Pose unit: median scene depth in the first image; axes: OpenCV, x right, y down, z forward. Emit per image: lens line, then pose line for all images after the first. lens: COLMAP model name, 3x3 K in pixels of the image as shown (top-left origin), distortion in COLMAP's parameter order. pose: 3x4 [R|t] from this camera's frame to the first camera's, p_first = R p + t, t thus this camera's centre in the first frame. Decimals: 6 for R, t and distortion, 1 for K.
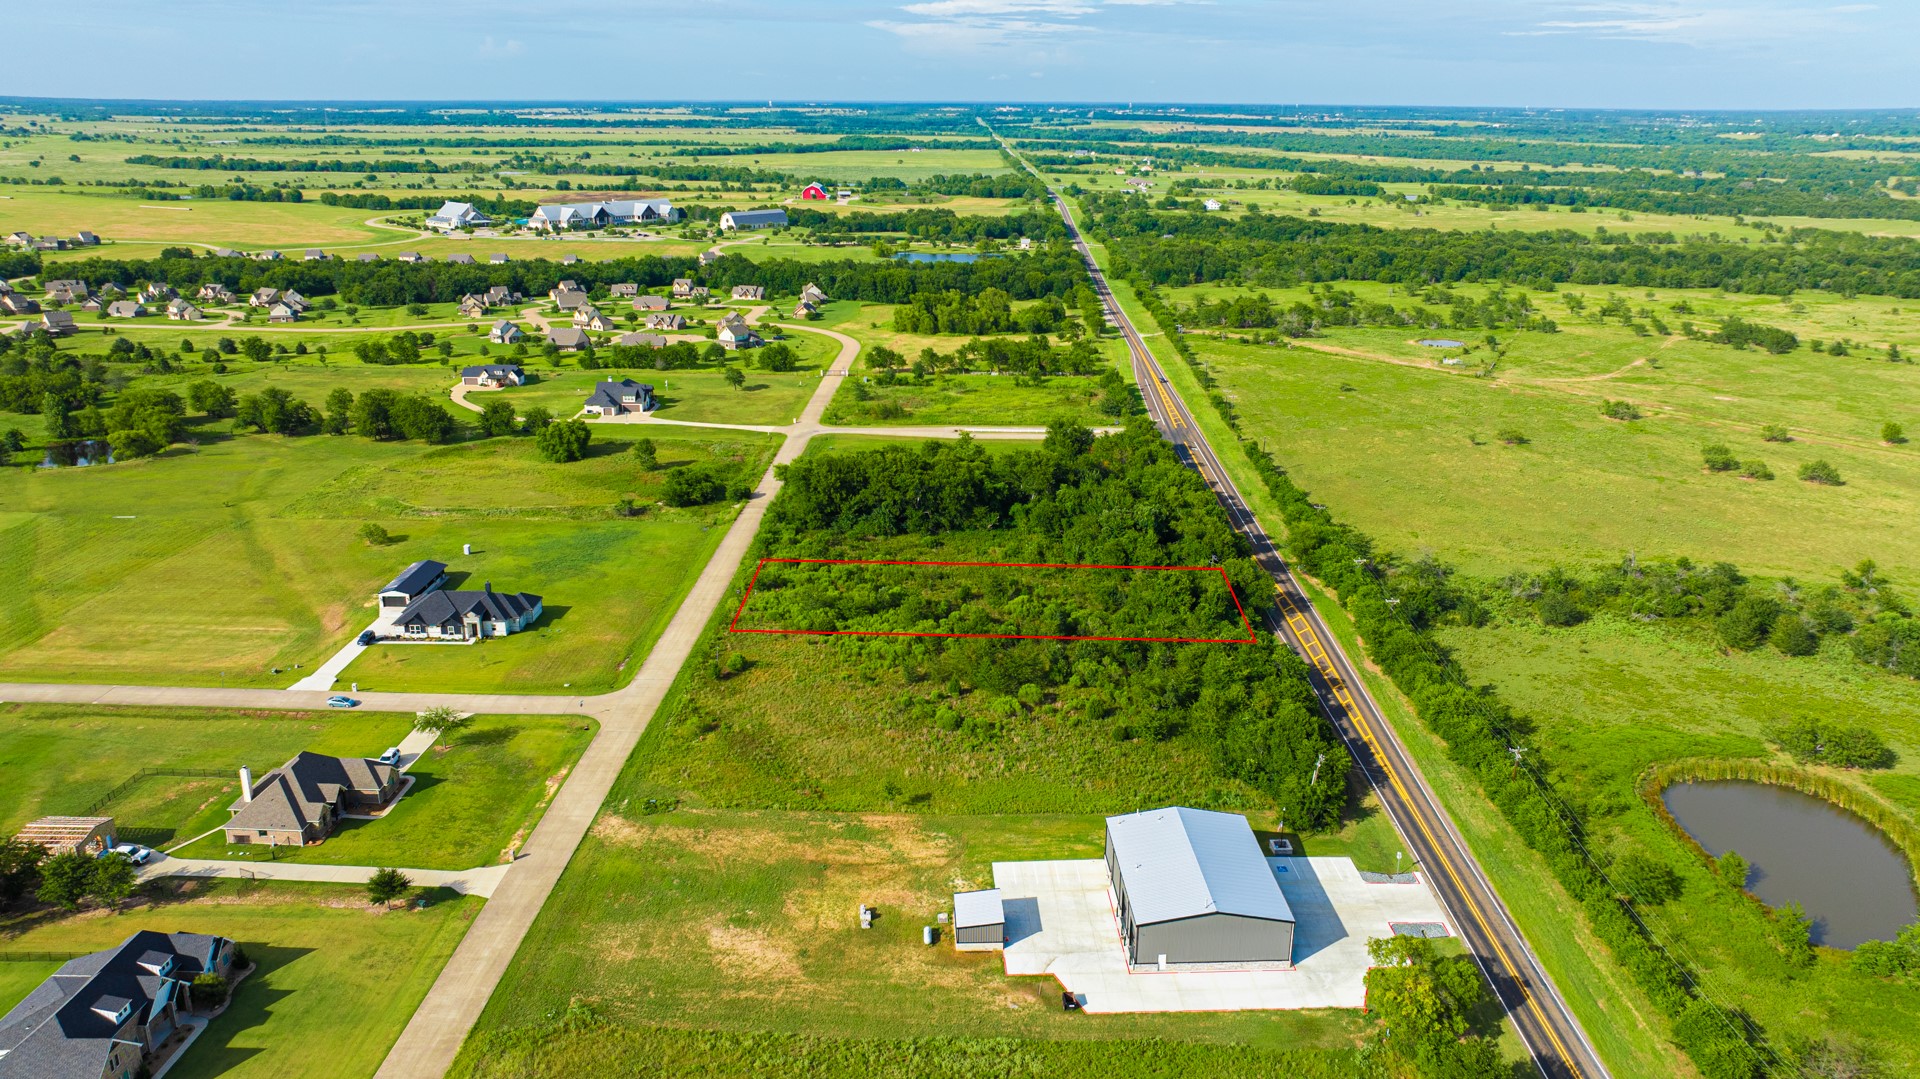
lens RADIAL K [[1340.8, 0, 960.0], [0, 1340.8, 539.5], [0, 0, 1]] dist [-0.047939, 0.049202]
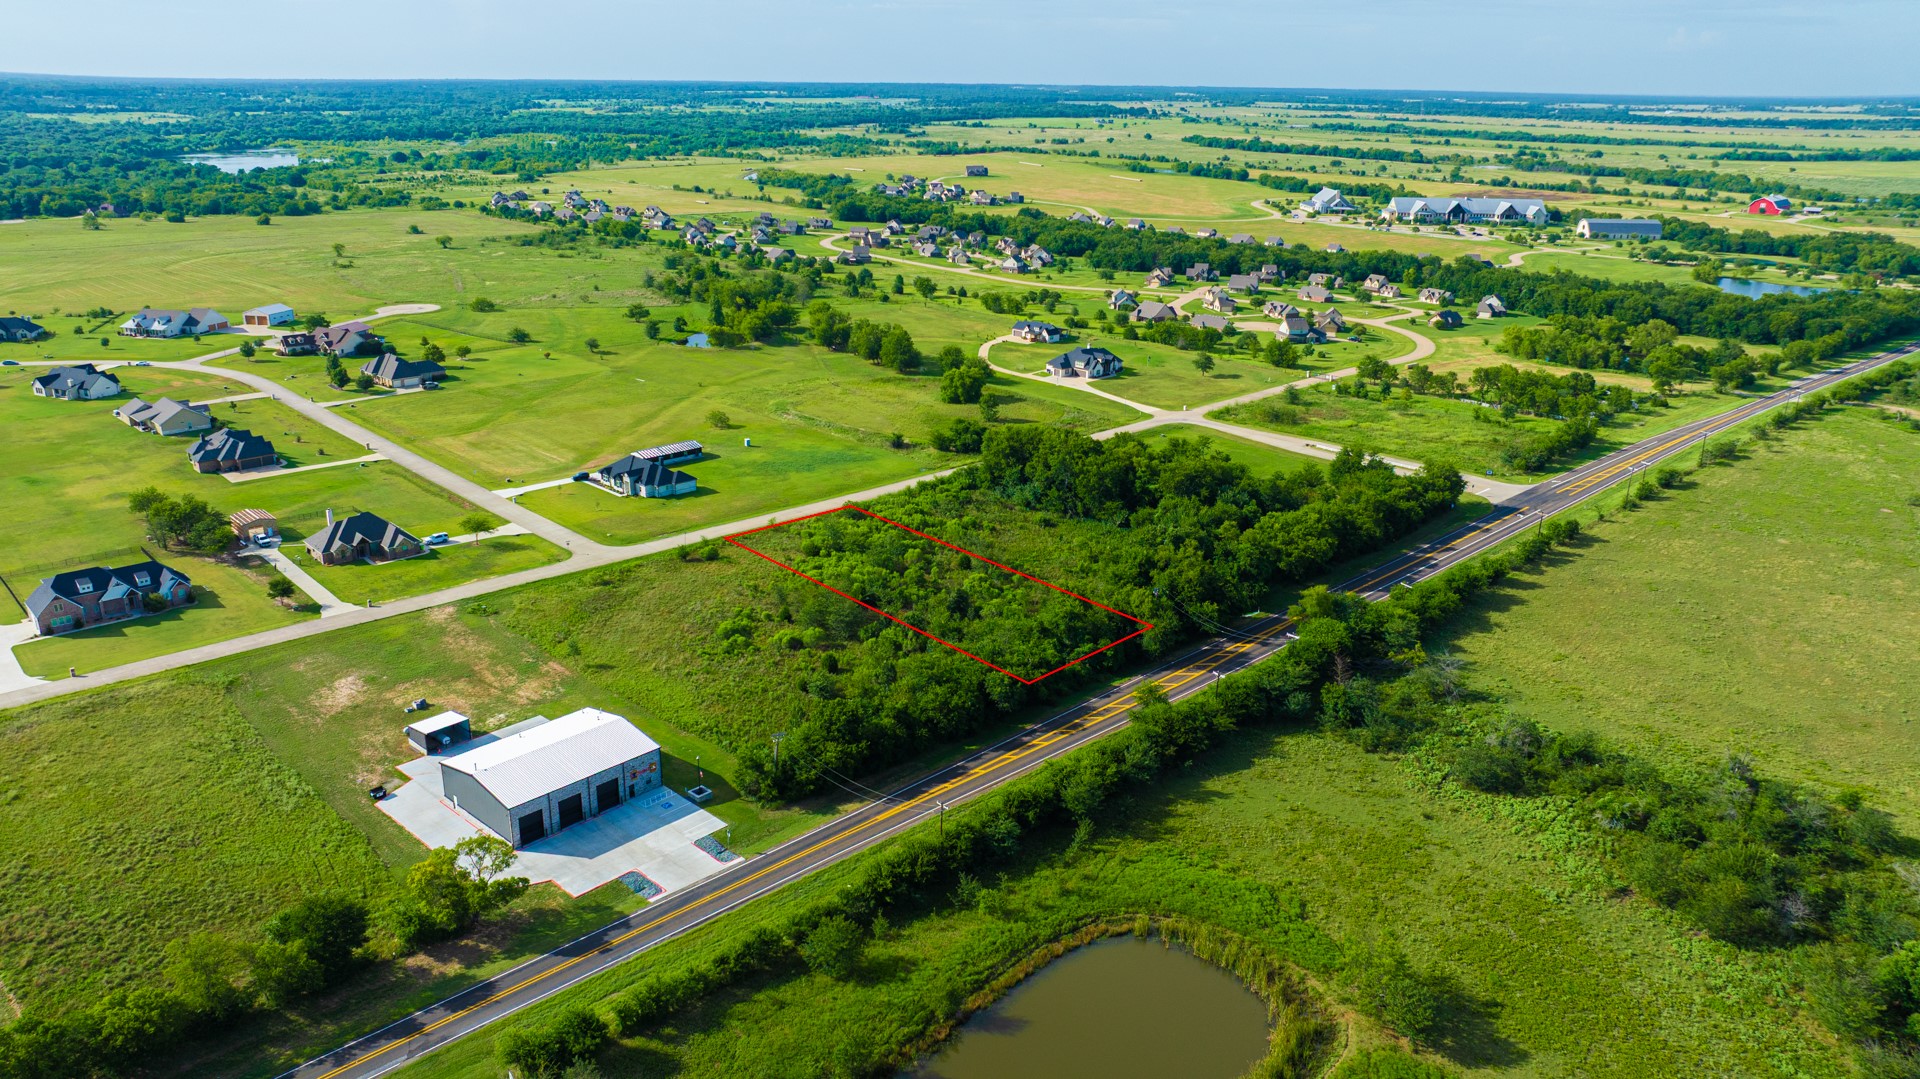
lens RADIAL K [[1340.8, 0, 960.0], [0, 1340.8, 539.5], [0, 0, 1]] dist [-0.047939, 0.049202]
pose [[0.708472, 0.231274, -0.666768, 0.716493], [-0.227767, 0.969154, 0.094146, -0.076808], [0.667974, 0.085168, 0.739295, 0.230630]]
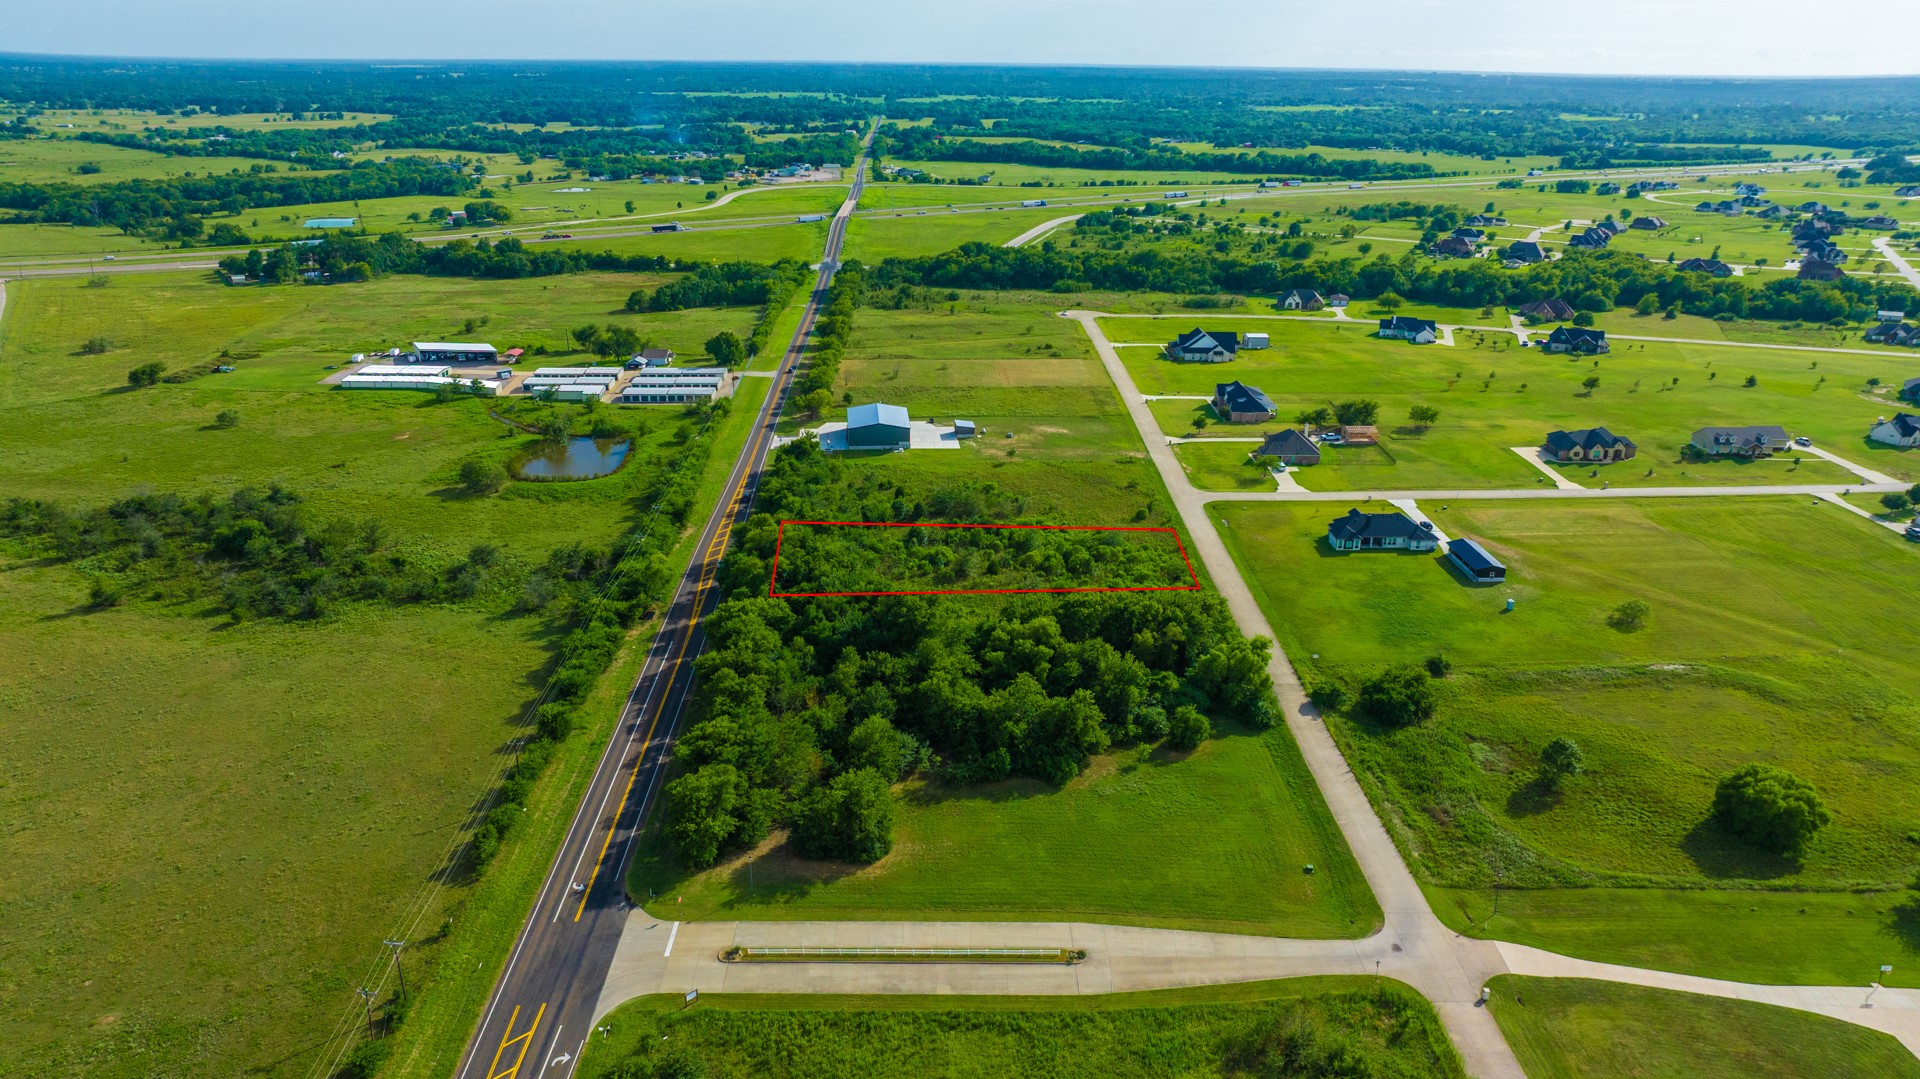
lens RADIAL K [[1358.1, 0, 960.0], [0, 1358.1, 539.5], [0, 0, 1]] dist [-0.006369, -0.001368]
pose [[-0.998877, -0.003709, -0.047226, 0.088871], [-0.032042, 0.787179, 0.615891, -0.702453], [0.034892, 0.616713, -0.786414, 1.941974]]
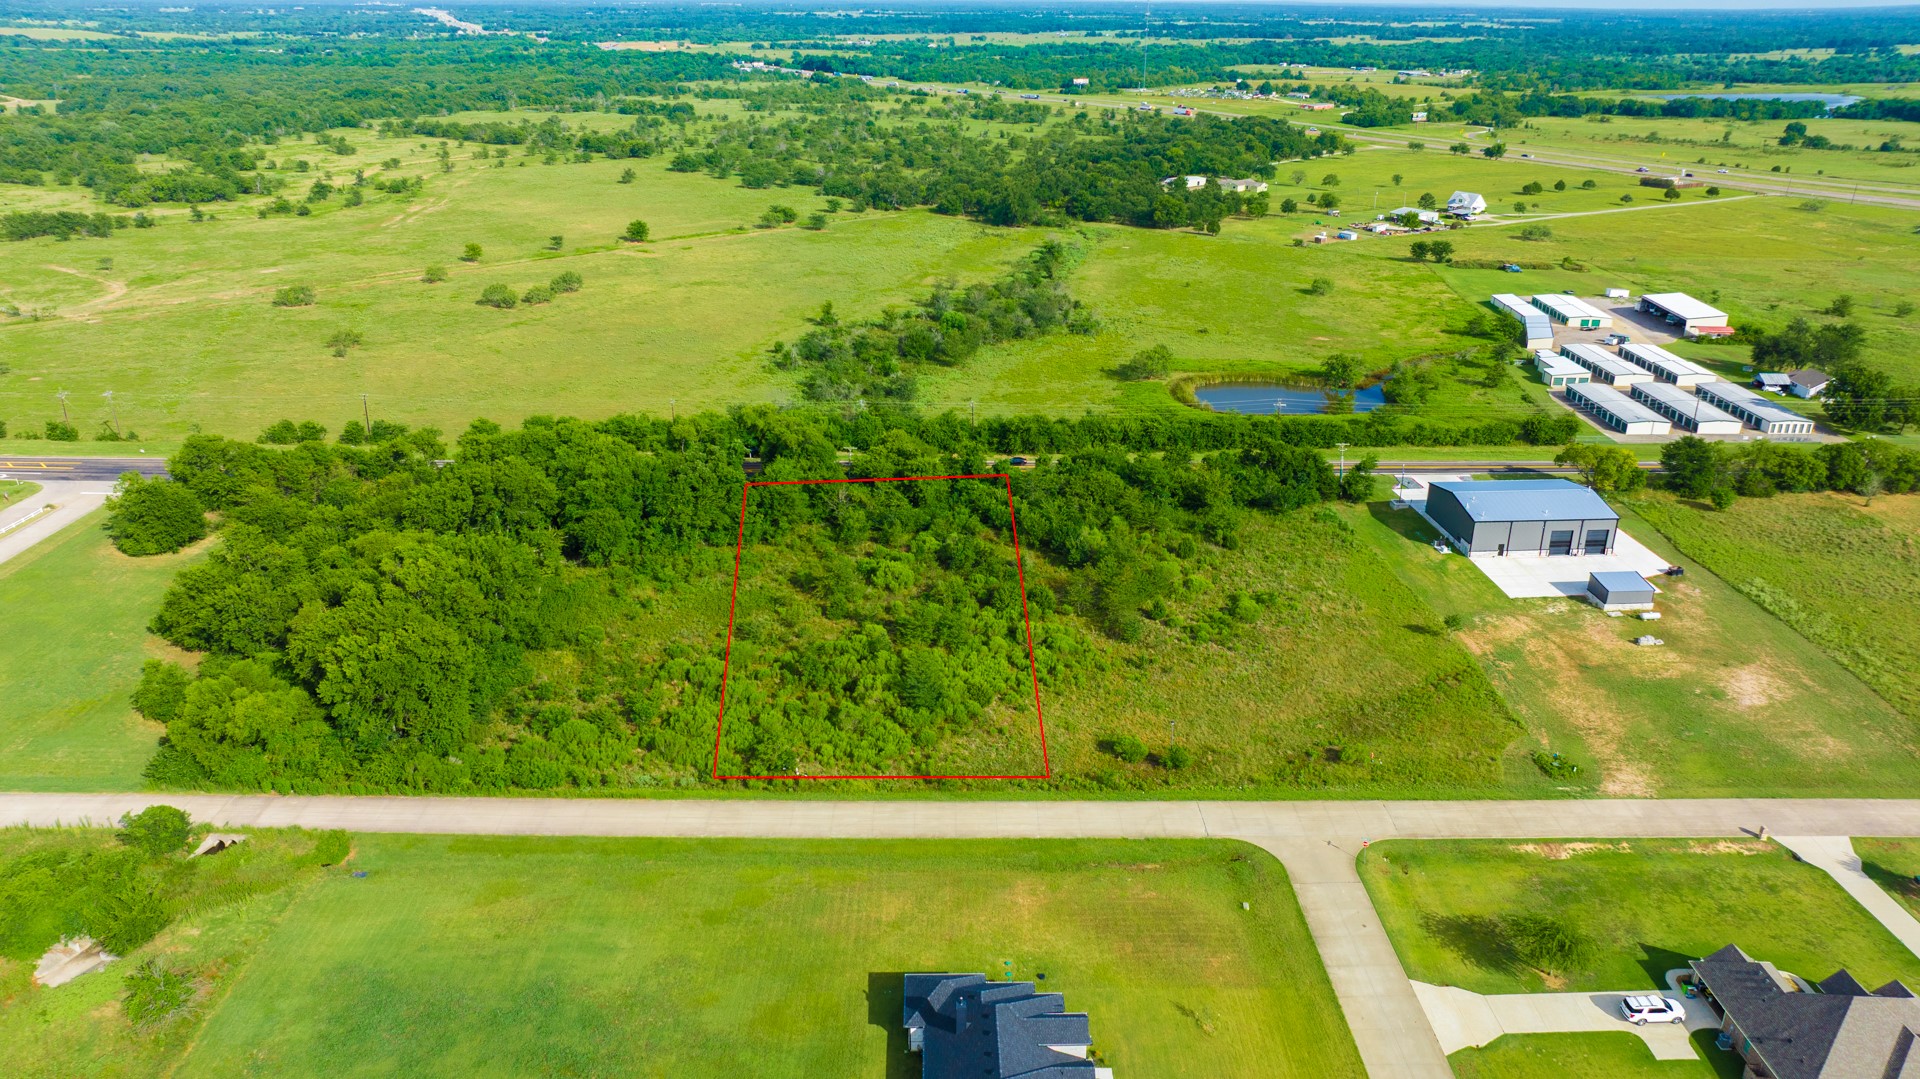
lens RADIAL K [[1345.1, 0, 960.0], [0, 1345.1, 539.5], [0, 0, 1]] dist [-0.028364, 0.000592]
pose [[-0.024747, -0.377538, 0.925663, -0.662722], [0.307700, 0.878118, 0.366373, -0.238886], [-0.951162, 0.293893, 0.094437, 0.884632]]
